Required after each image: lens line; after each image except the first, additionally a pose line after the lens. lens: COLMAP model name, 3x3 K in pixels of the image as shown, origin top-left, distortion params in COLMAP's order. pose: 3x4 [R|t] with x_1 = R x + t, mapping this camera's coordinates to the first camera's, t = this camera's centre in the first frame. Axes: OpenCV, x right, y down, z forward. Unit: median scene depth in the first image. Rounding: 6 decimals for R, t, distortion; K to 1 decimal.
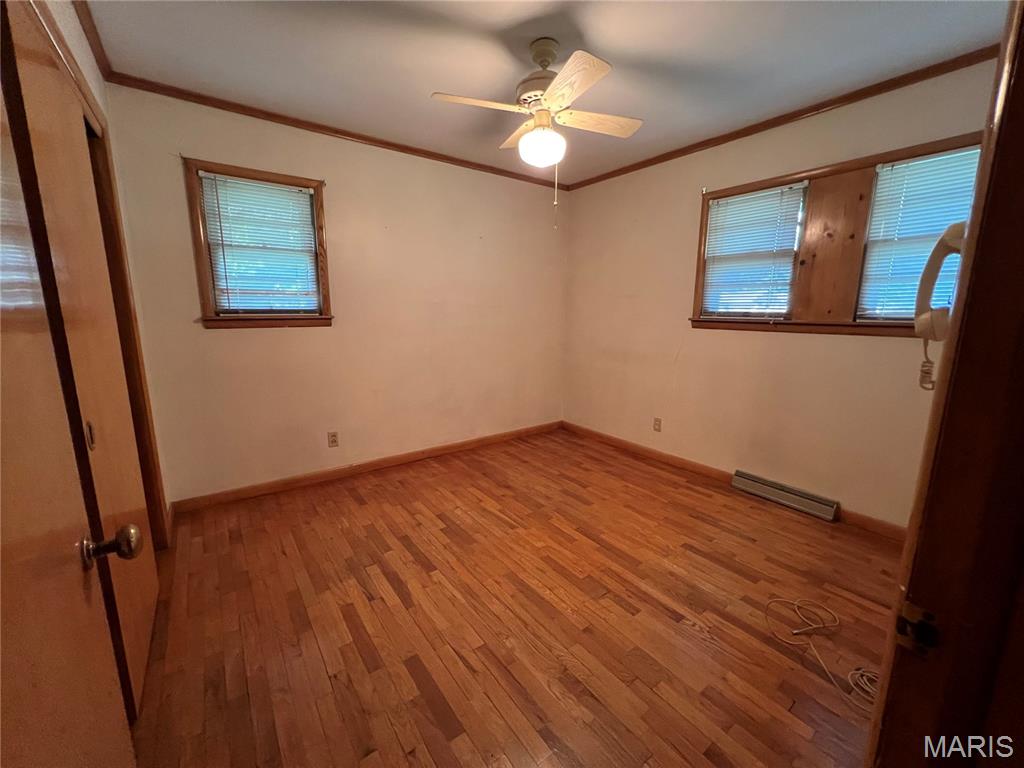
lens RADIAL K [[411.0, 0, 510.1], [0, 411.0, 379.4], [0, 0, 1]] dist [-0.001026, 0.000170]
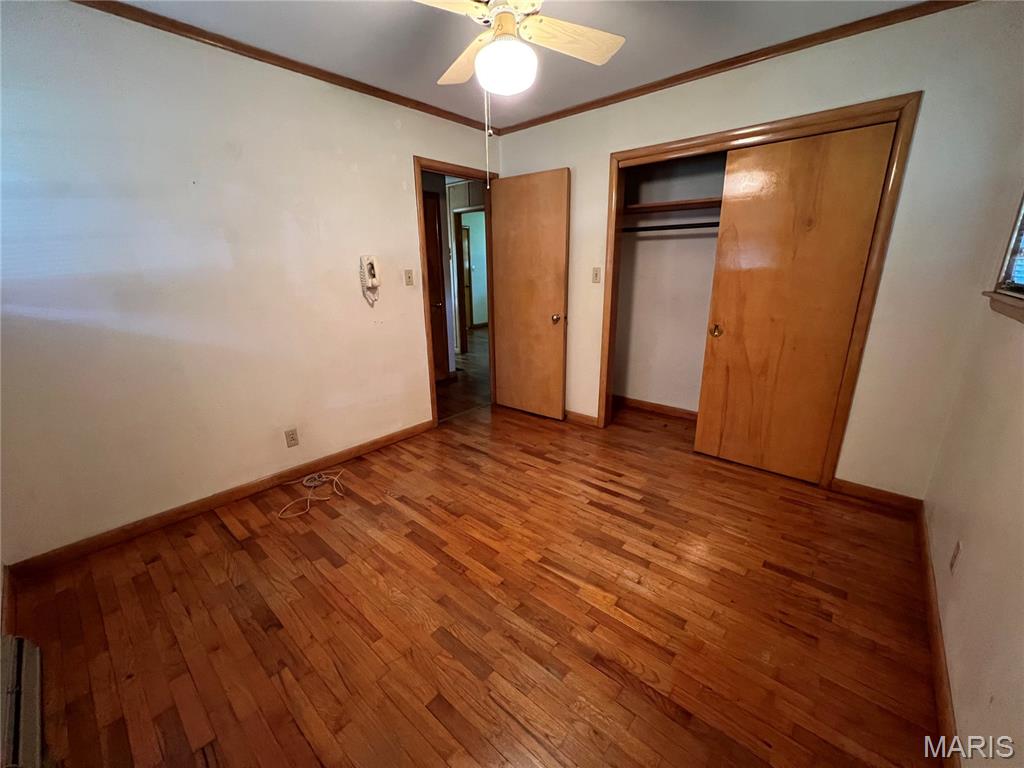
lens RADIAL K [[421.2, 0, 512.5], [0, 421.2, 388.2], [0, 0, 1]] dist [-0.007012, 0.000040]
pose [[-0.977003, 0.066068, -0.202731, 0.234886], [-0.028409, 0.901972, 0.430858, -0.323941], [0.211323, 0.426709, -0.879353, 1.727687]]
